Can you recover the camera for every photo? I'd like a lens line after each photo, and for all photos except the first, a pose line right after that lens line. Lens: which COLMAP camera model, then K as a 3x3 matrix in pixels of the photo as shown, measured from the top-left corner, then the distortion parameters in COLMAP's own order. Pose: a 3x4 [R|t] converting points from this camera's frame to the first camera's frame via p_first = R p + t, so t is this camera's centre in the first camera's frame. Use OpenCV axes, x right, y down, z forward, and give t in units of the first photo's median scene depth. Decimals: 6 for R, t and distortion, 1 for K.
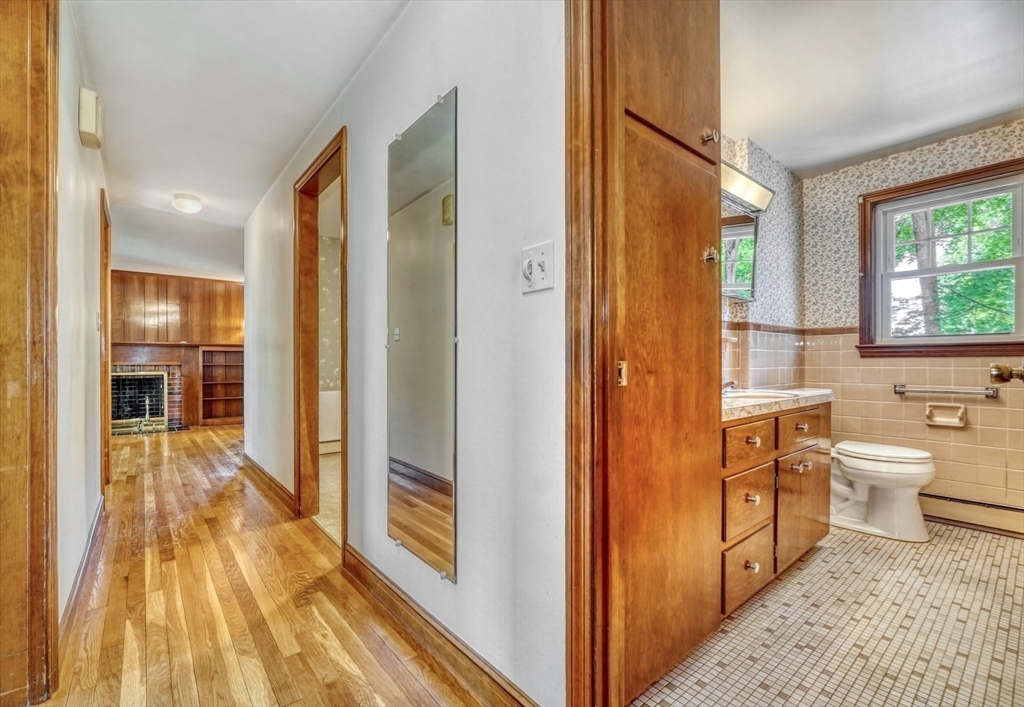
lens RADIAL K [[449.3, 0, 519.1], [0, 449.3, 365.4], [0, 0, 1]] dist [-0.016081, 0.003788]
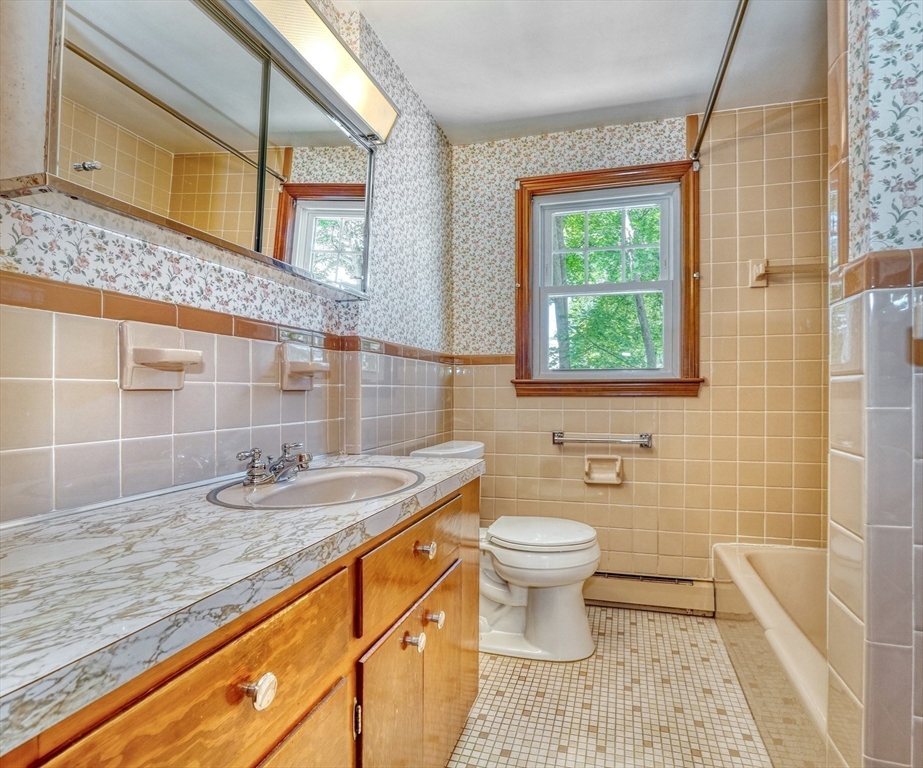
lens RADIAL K [[466.2, 0, 463.4], [0, 466.2, 385.1], [0, 0, 1]] dist [0.004712, 0.000101]
pose [[0.852773, 0.011764, 0.522150, 0.303196], [-0.002420, 0.999825, -0.018573, -0.023448], [-0.522276, 0.014575, 0.852652, 0.409238]]
